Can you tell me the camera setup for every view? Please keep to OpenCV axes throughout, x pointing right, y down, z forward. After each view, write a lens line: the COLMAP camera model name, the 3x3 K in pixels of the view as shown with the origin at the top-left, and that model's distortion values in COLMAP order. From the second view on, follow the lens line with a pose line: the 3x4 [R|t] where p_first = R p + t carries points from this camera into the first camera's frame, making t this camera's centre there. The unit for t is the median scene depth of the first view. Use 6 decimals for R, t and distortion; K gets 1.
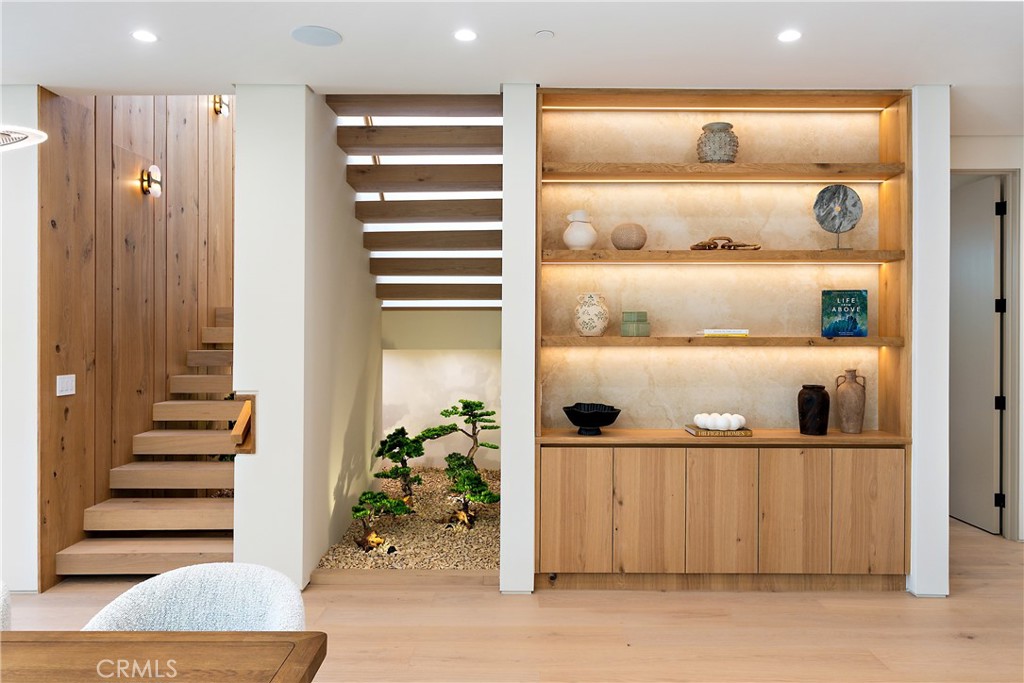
lens RADIAL K [[673.0, 0, 505.3], [0, 673.0, 334.1], [0, 0, 1]] dist [-0.007335, -0.001202]
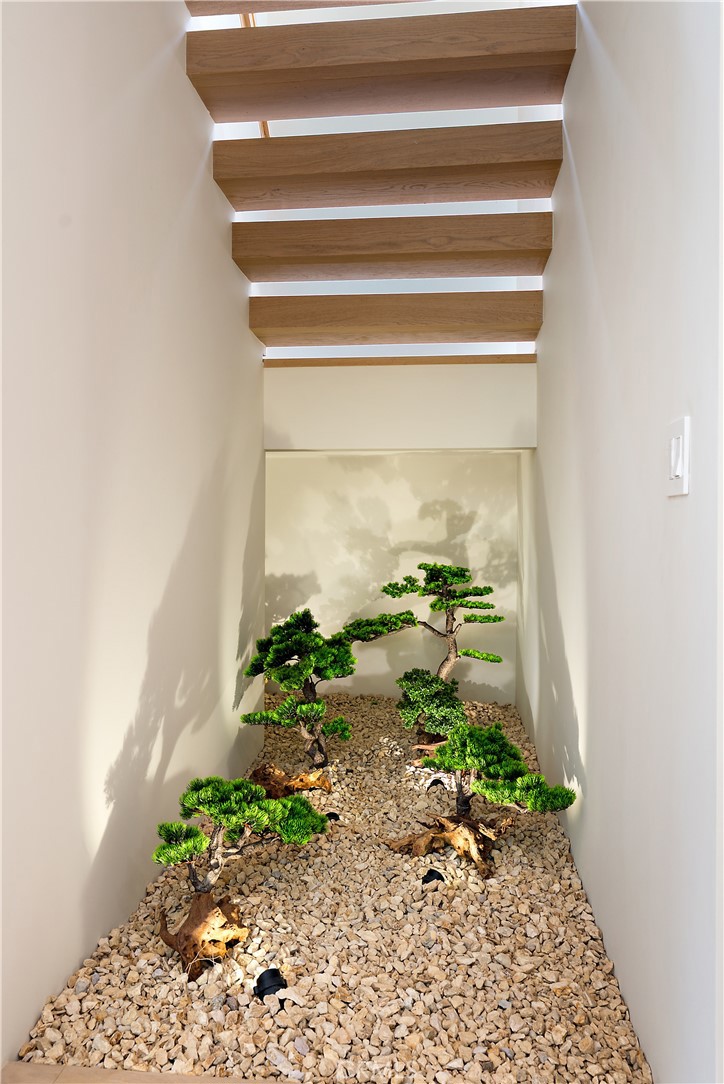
lens RADIAL K [[854.6, 0, 363.2], [0, 854.6, 546.9], [0, 0, 1]] dist [-0.011785, -0.002279]
pose [[0.996117, 0.005423, -0.087876, -0.069241], [-0.002177, 0.999313, 0.036992, 0.079013], [0.088017, -0.036657, 0.995444, 0.464955]]
